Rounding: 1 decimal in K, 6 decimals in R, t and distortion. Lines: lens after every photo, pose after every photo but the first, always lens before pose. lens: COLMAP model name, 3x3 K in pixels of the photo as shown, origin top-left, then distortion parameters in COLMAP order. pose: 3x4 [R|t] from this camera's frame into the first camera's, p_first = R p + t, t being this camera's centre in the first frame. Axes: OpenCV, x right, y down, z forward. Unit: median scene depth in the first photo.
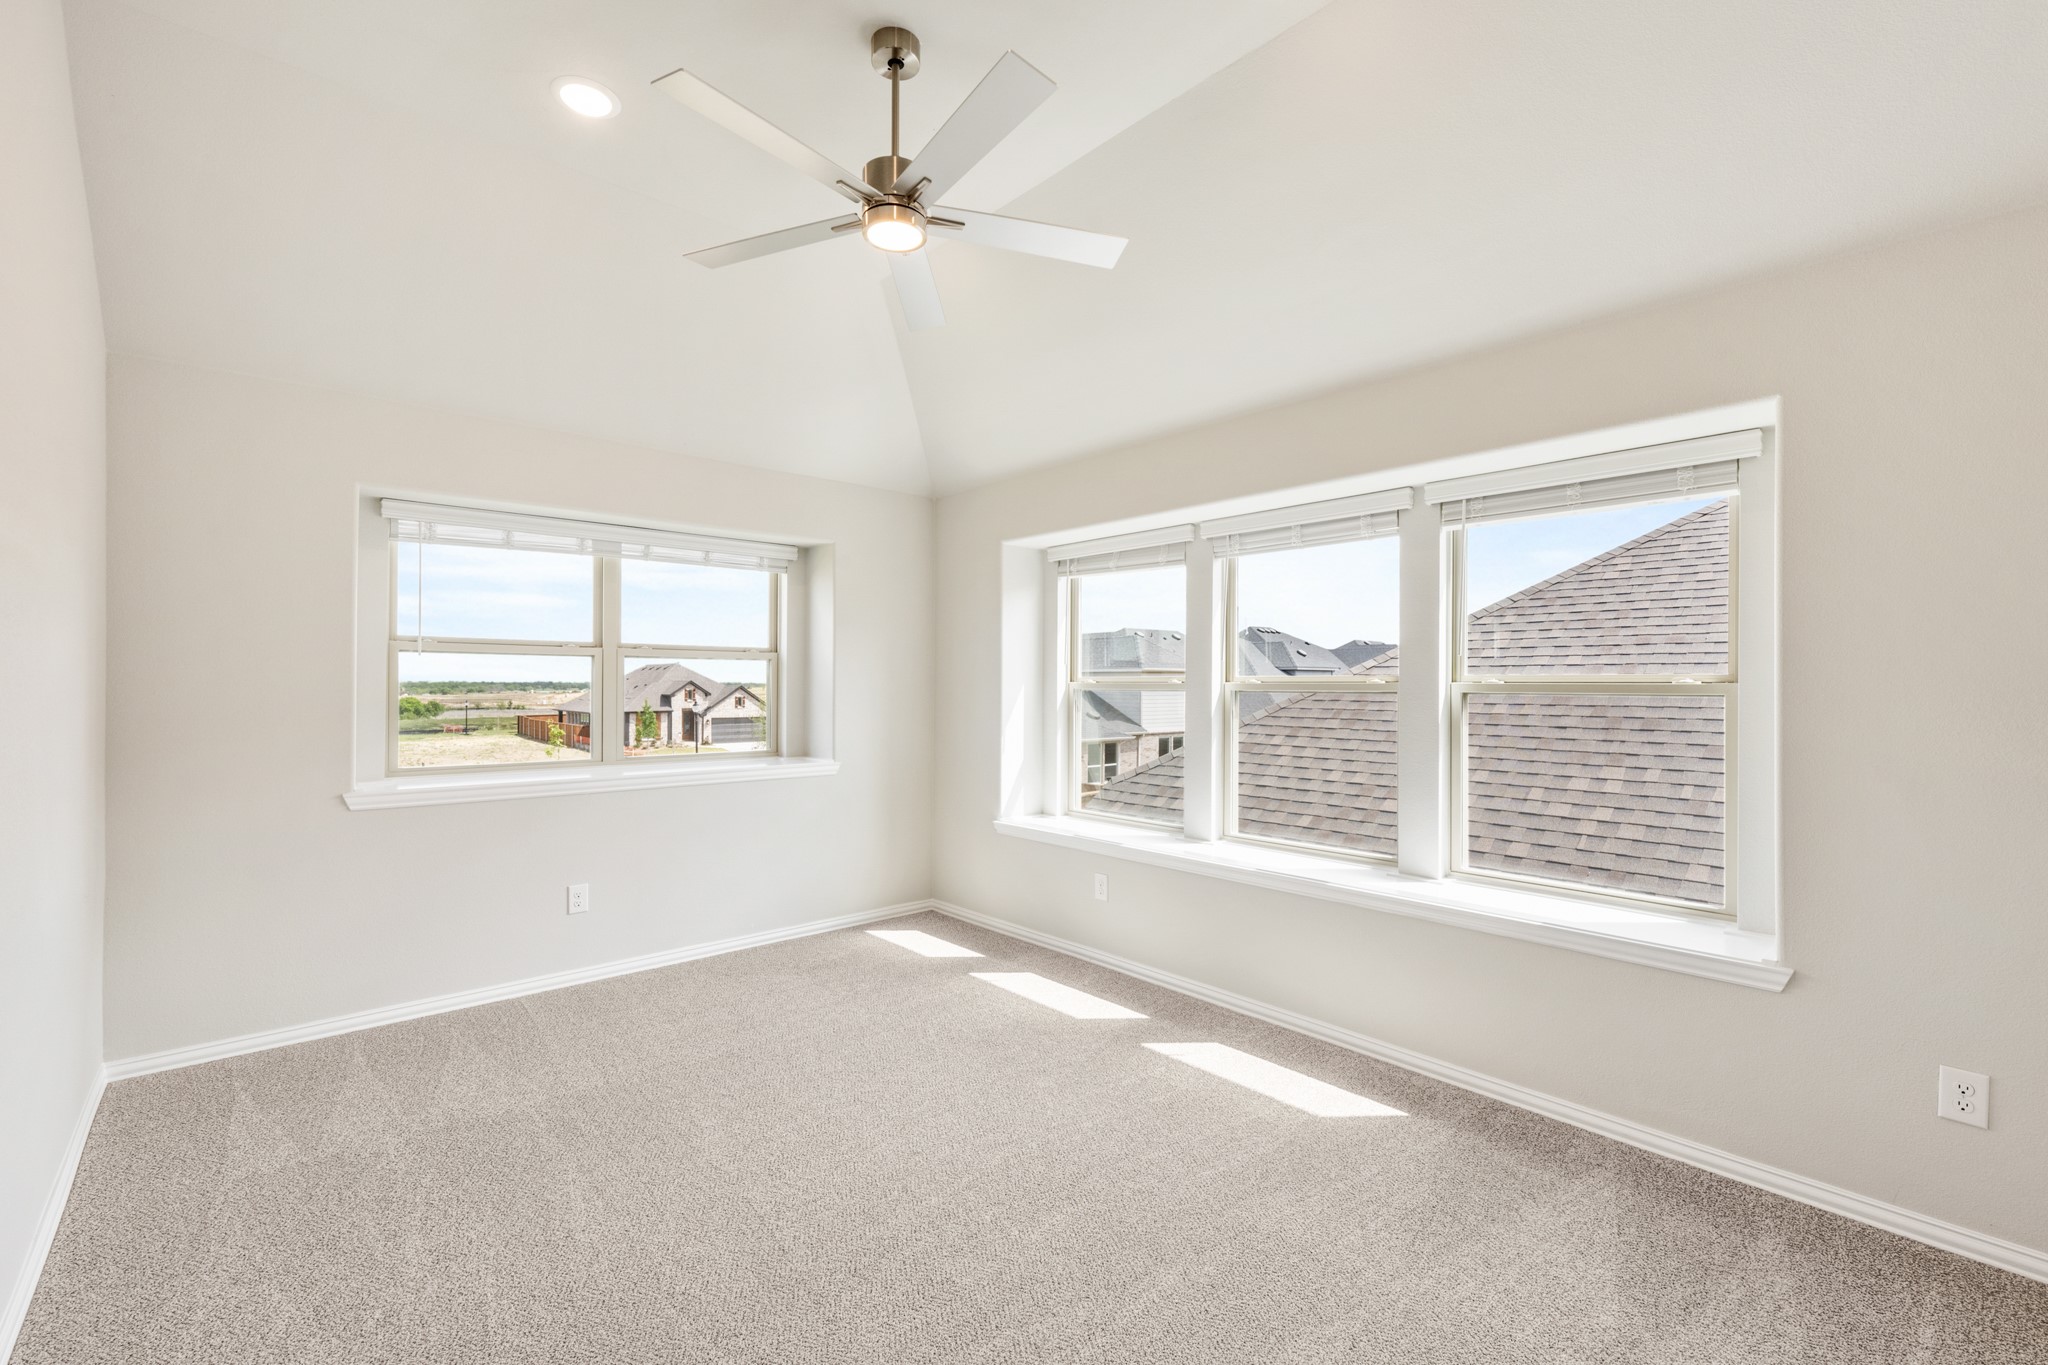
lens RADIAL K [[830.7, 0, 1026.7], [0, 830.7, 709.8], [0, 0, 1]] dist [-0.000146, 0.000026]
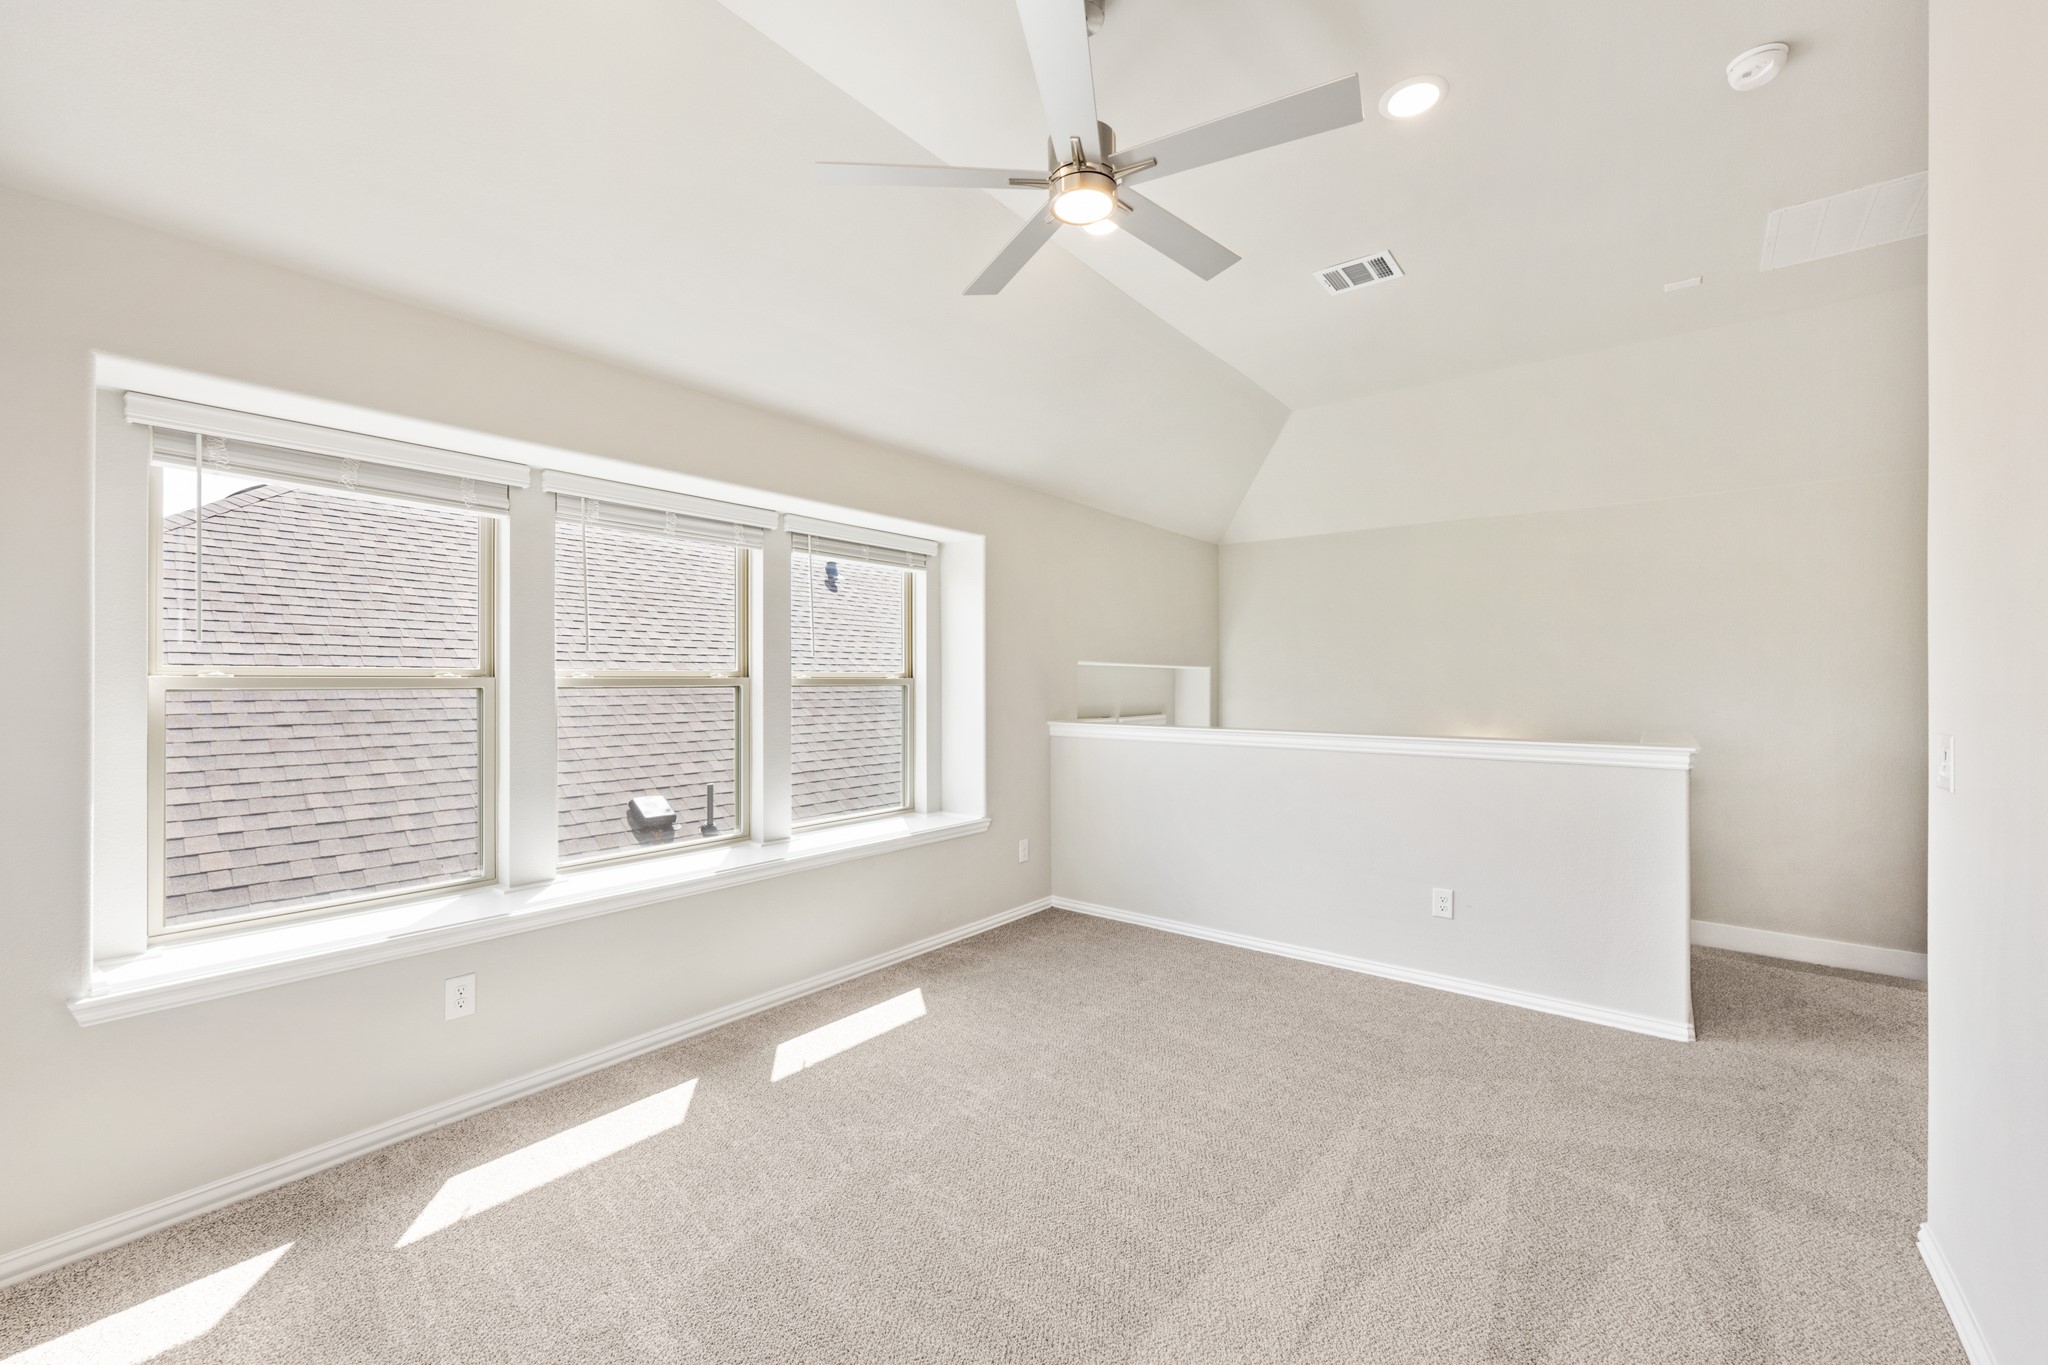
lens RADIAL K [[855.7, 0, 1029.3], [0, 855.7, 680.6], [0, 0, 1]] dist [-0.001427, 0.000125]
pose [[-0.171721, -0.003471, 0.985140, -0.664521], [0.029697, 0.999521, 0.008698, -0.022796], [-0.984698, 0.030749, -0.171535, 0.711676]]
